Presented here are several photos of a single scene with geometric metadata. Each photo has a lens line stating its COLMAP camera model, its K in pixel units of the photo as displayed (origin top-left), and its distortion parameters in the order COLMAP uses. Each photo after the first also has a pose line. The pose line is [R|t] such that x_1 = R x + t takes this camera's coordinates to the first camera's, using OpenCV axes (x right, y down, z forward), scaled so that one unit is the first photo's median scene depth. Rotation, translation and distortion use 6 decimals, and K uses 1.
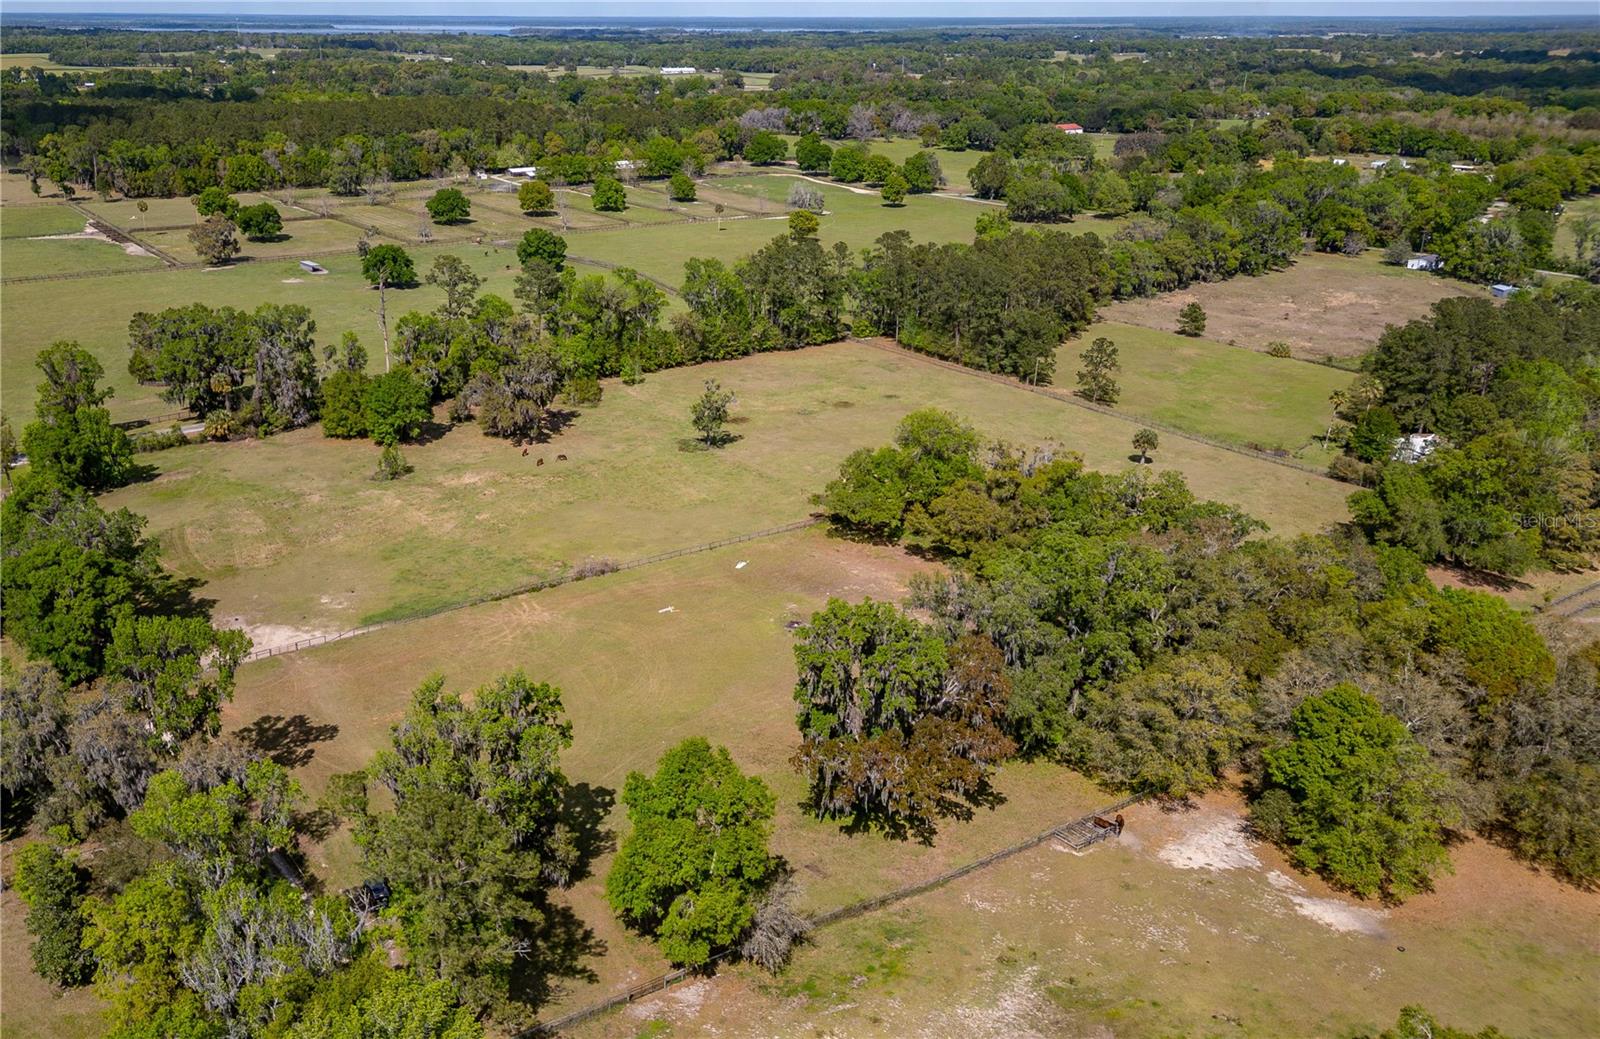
lens RADIAL K [[1380.0, 0, 800.3], [0, 1380.0, 520.7], [0, 0, 1]] dist [0.096971, -0.040453]
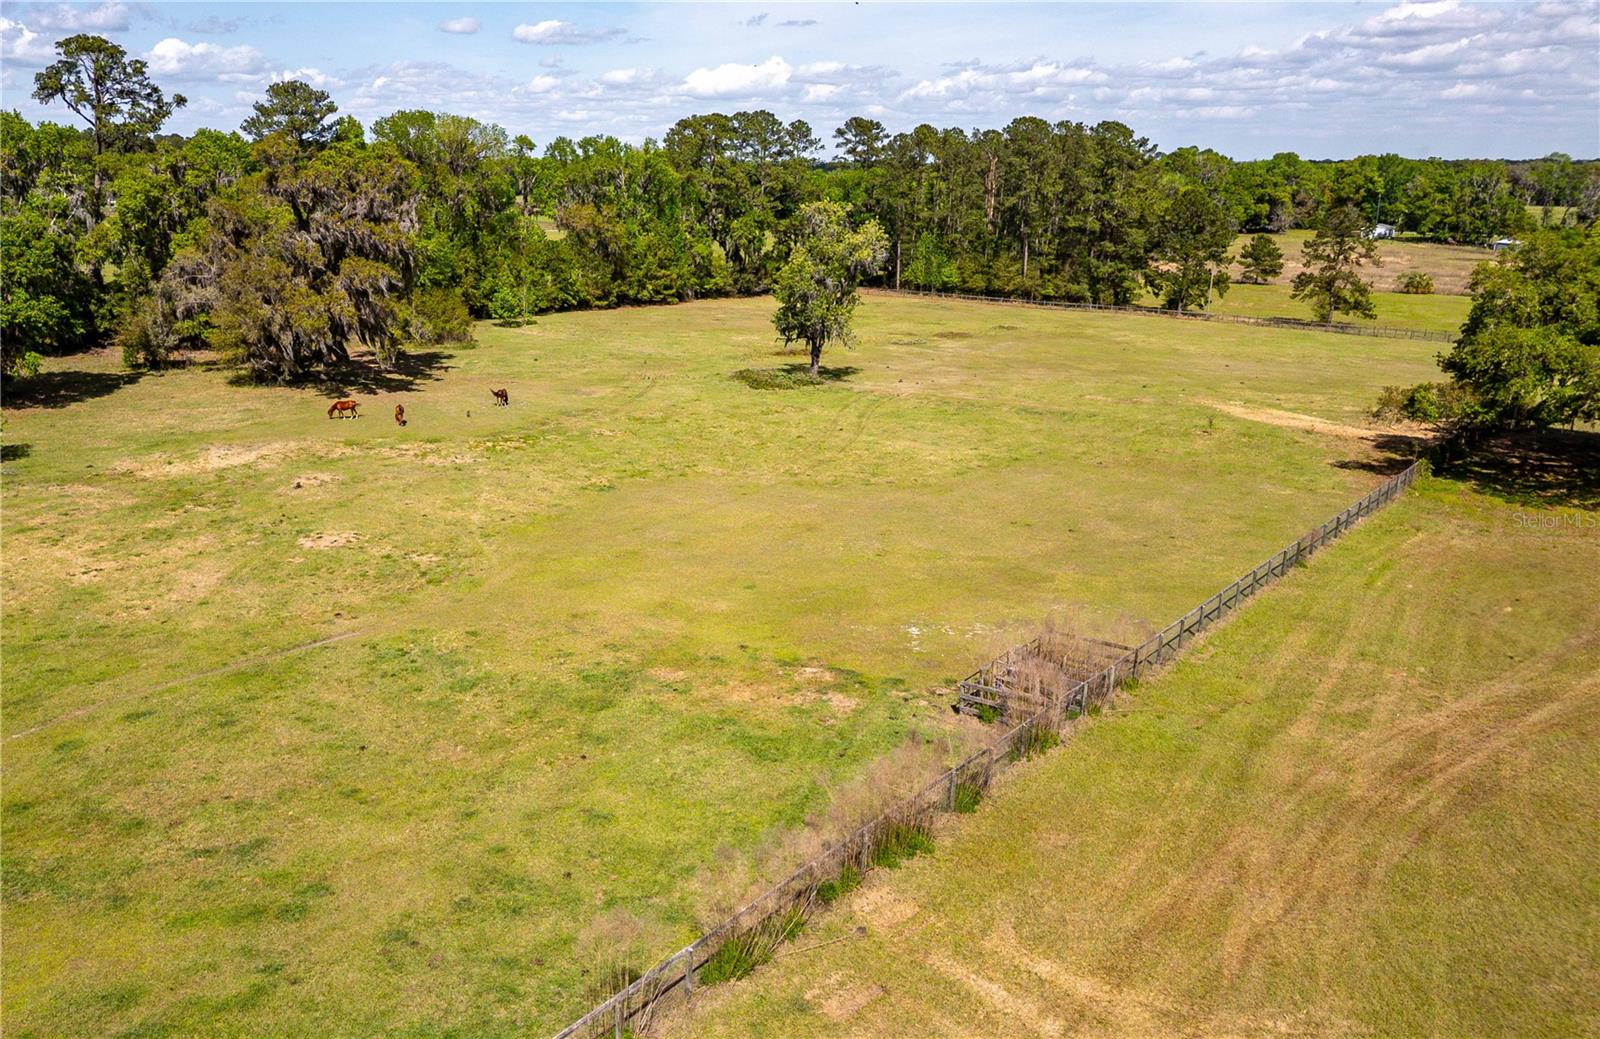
lens RADIAL K [[1380.0, 0, 798.2], [0, 1380.0, 520.5], [0, 0, 1]] dist [0.096971, -0.040453]
pose [[0.971875, -0.078962, 0.221864, -0.129933], [0.096291, 0.993001, -0.068390, 0.012859], [-0.214911, 0.087830, 0.972676, 0.469204]]
